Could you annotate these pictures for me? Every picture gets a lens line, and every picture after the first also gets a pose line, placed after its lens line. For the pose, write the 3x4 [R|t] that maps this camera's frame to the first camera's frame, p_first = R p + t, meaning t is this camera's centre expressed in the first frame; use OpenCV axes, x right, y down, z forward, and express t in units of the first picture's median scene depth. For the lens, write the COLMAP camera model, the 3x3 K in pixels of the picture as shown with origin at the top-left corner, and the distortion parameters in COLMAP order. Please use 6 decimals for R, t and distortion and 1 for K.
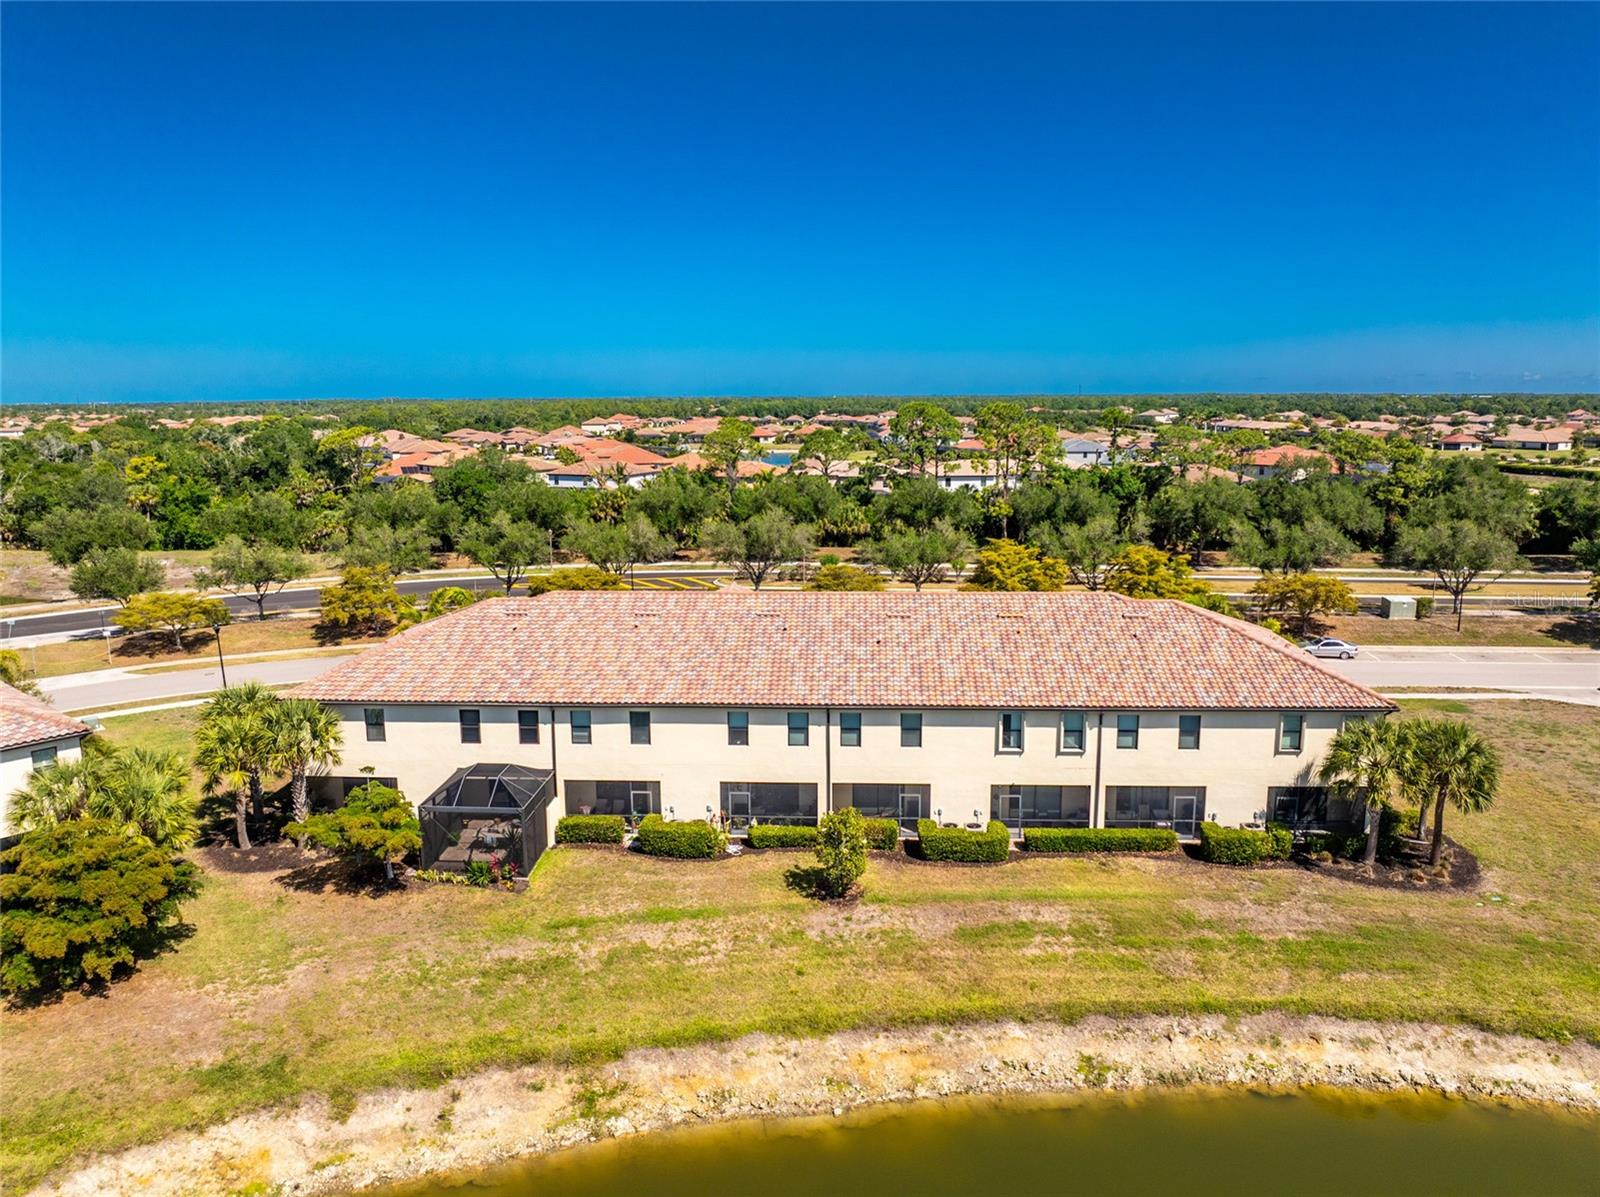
lens RADIAL K [[1125.7, 0, 802.8], [0, 1125.7, 586.6], [0, 0, 1]] dist [-0.049907, 0.016215]
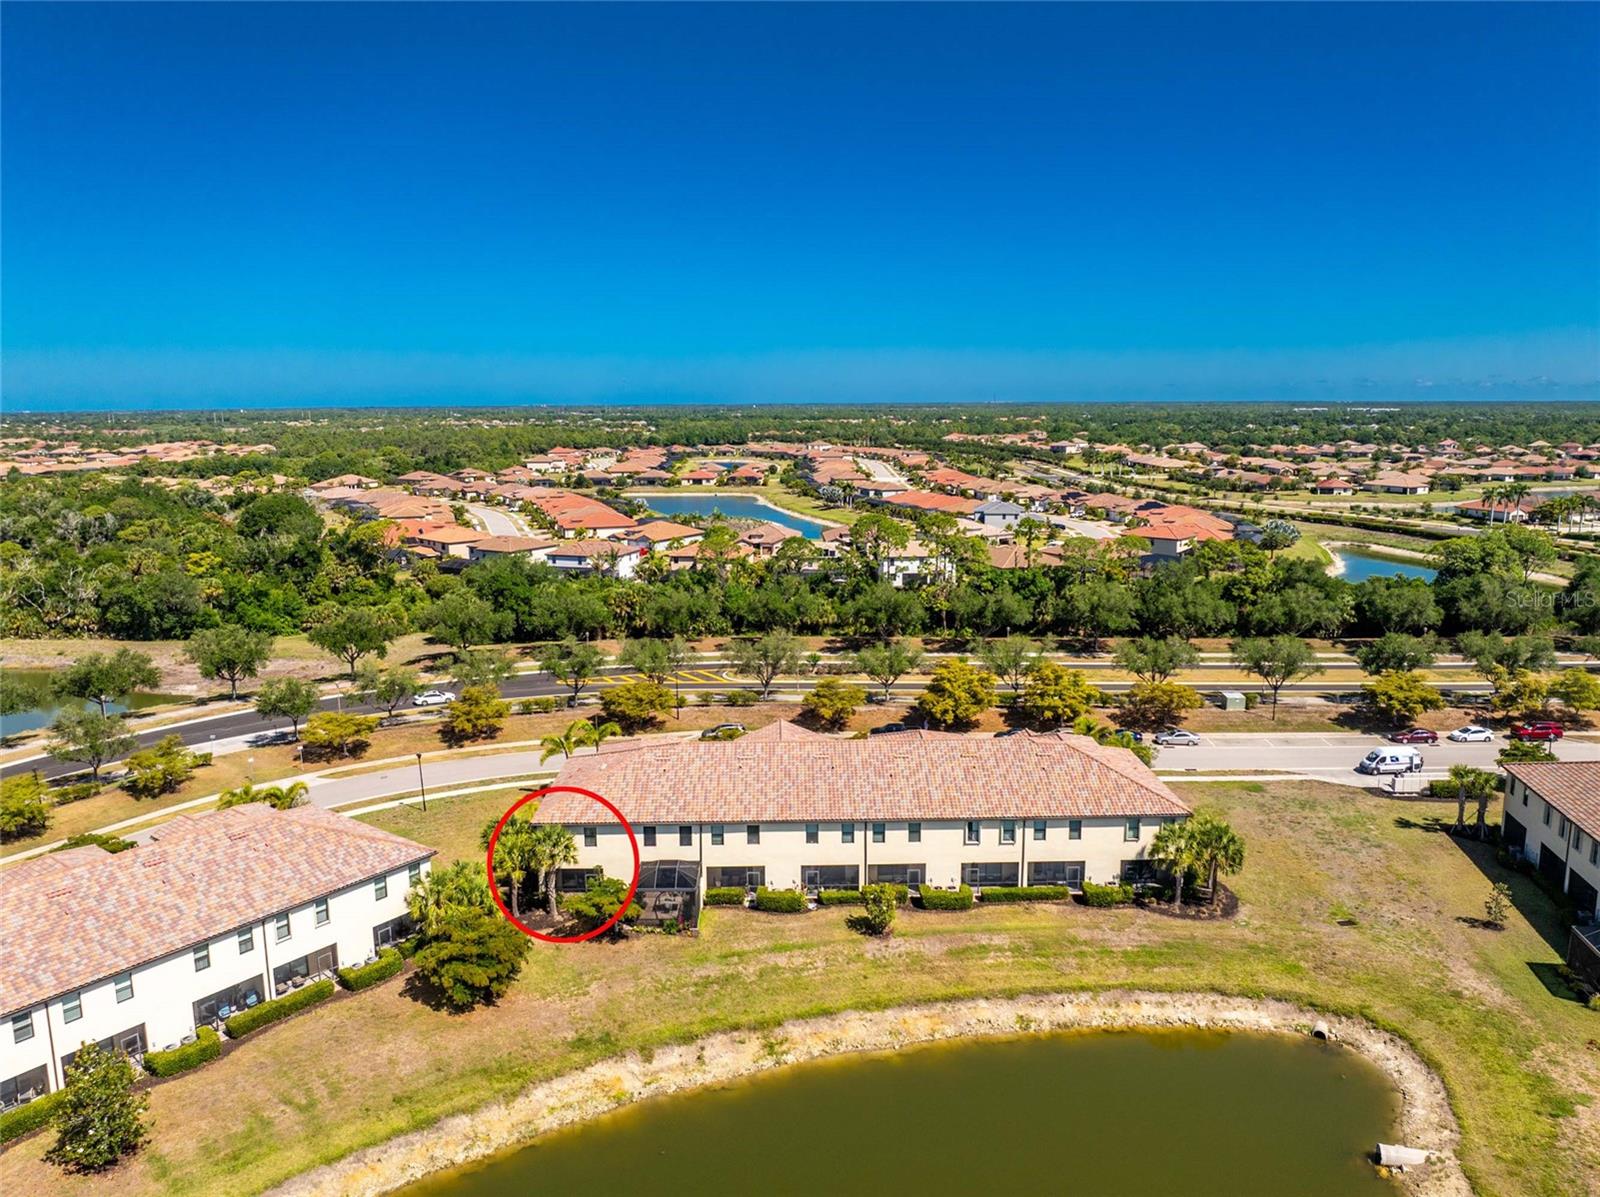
lens RADIAL K [[1125.7, 0, 802.8], [0, 1125.7, 586.6], [0, 0, 1]] dist [-0.049907, 0.016215]
pose [[0.997414, -0.011368, 0.070969, -0.192381], [0.011732, 0.999920, -0.004727, -0.243348], [-0.070910, 0.005547, 0.997467, -0.697372]]
